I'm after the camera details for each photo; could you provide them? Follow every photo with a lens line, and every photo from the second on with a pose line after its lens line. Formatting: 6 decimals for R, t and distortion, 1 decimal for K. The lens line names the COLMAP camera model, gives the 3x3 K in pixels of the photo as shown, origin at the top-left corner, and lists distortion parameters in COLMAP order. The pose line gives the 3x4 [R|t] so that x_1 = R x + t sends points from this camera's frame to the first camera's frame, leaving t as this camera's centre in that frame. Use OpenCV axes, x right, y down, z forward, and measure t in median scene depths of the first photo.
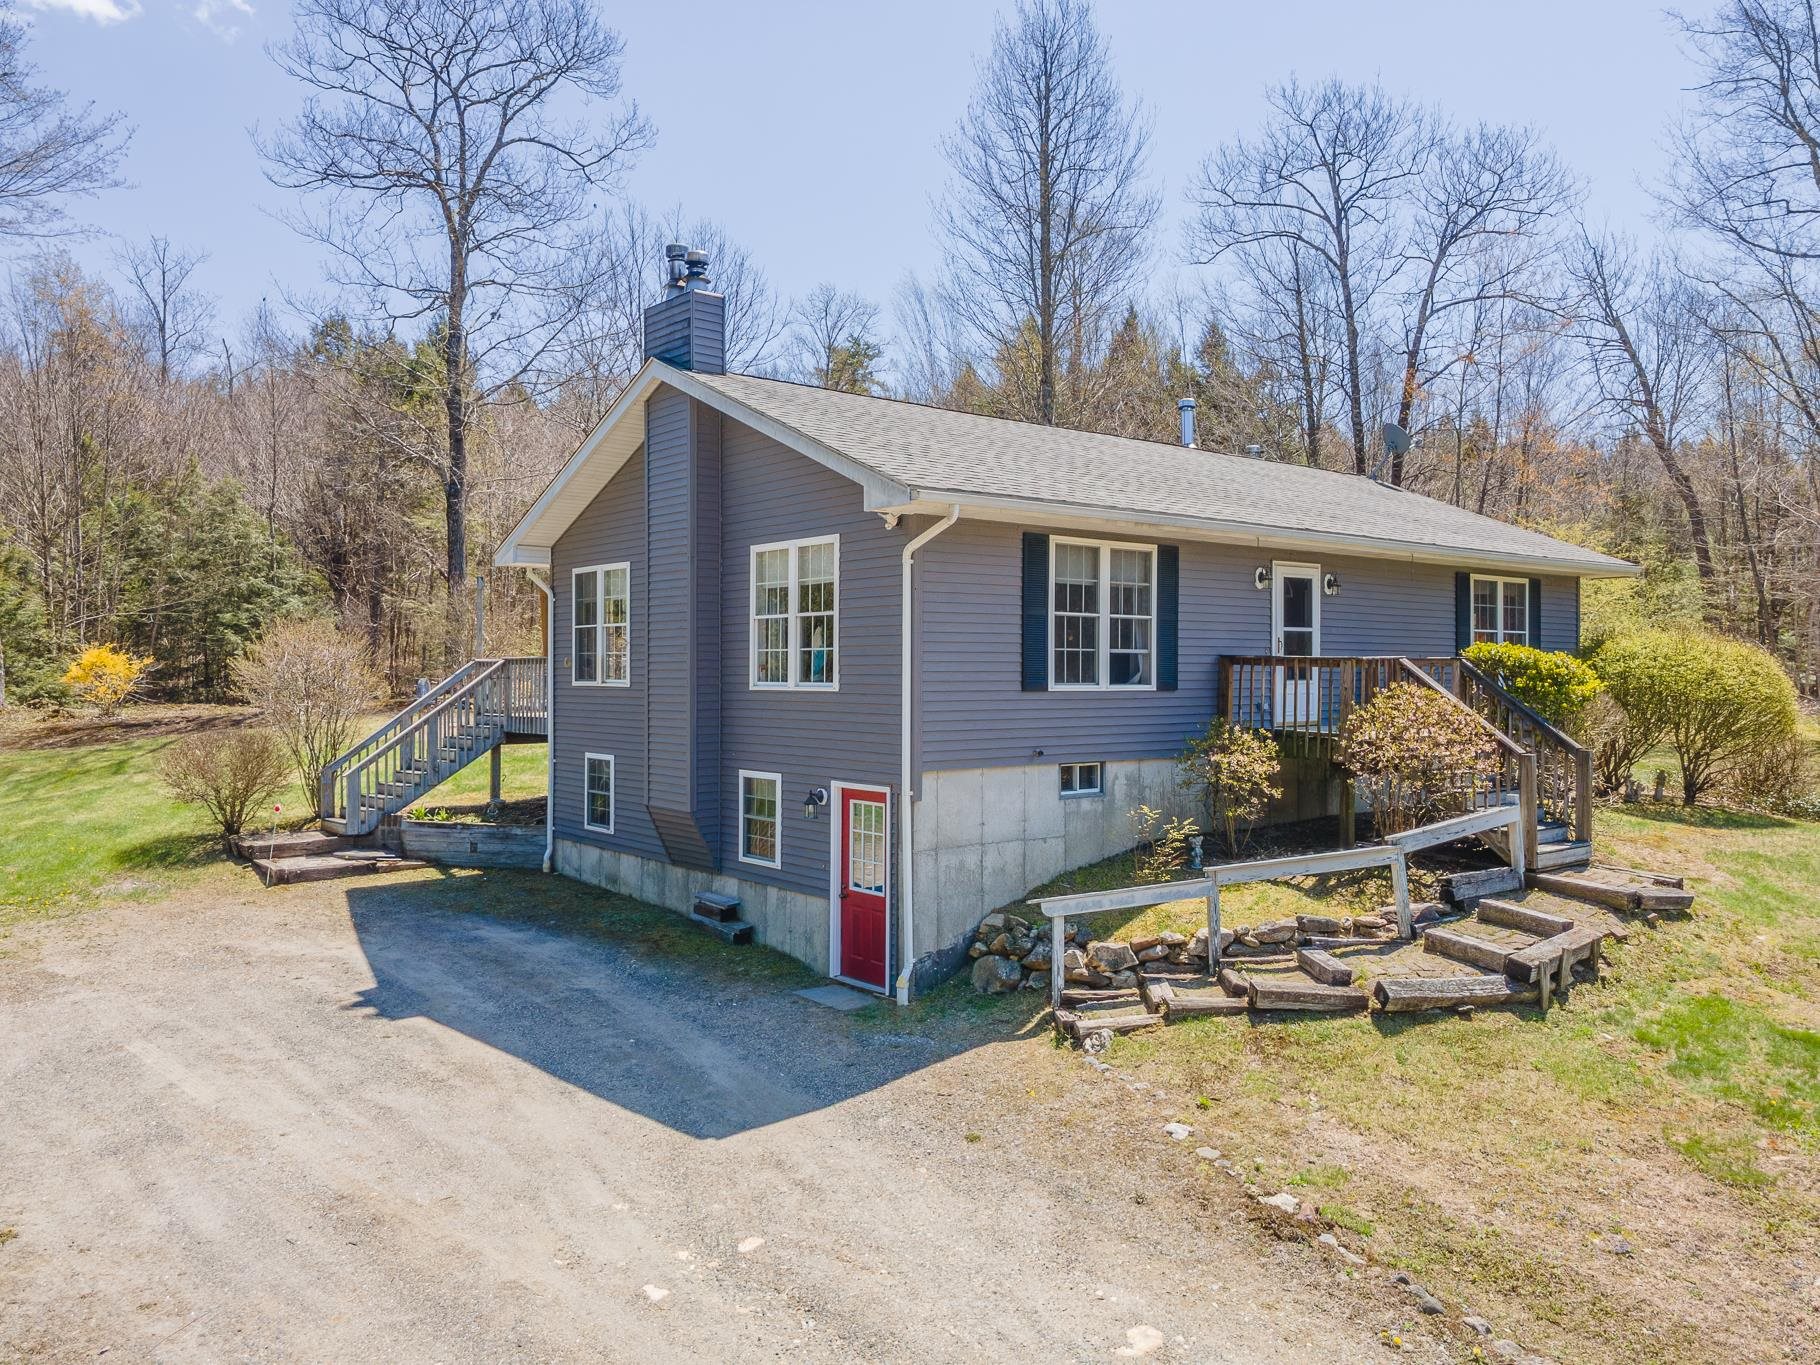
lens RADIAL K [[1329.1, 0, 910.0], [0, 1329.1, 682.5], [0, 0, 1]] dist [0.048697, -0.003815]
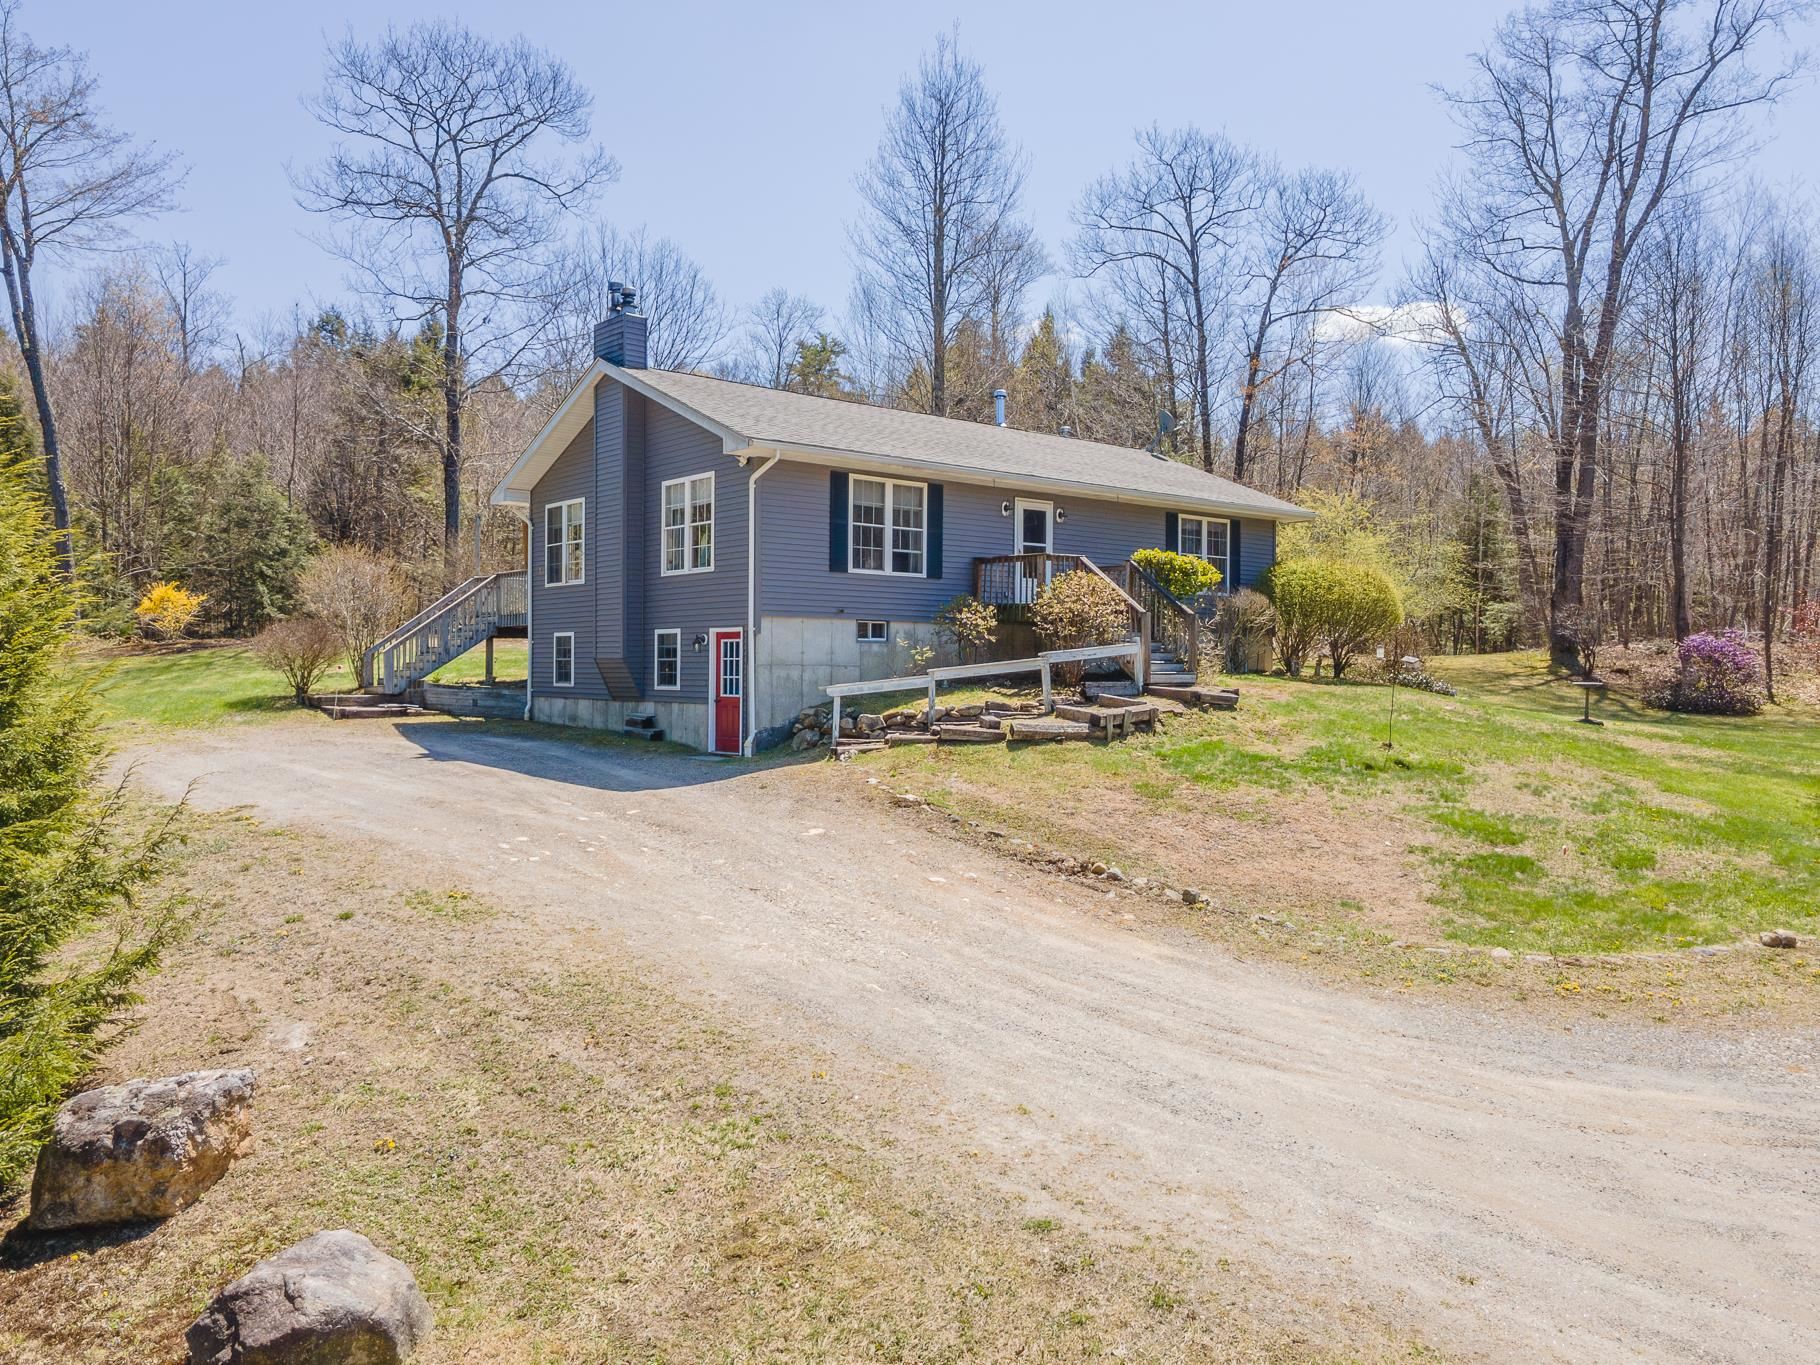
lens RADIAL K [[1329.1, 0, 910.0], [0, 1329.1, 682.5], [0, 0, 1]] dist [0.048697, -0.003815]
pose [[0.999887, 0.003919, 0.014491, 0.124666], [-0.003958, 0.999988, 0.002716, 0.106316], [-0.014480, -0.002773, 0.999891, -0.464046]]
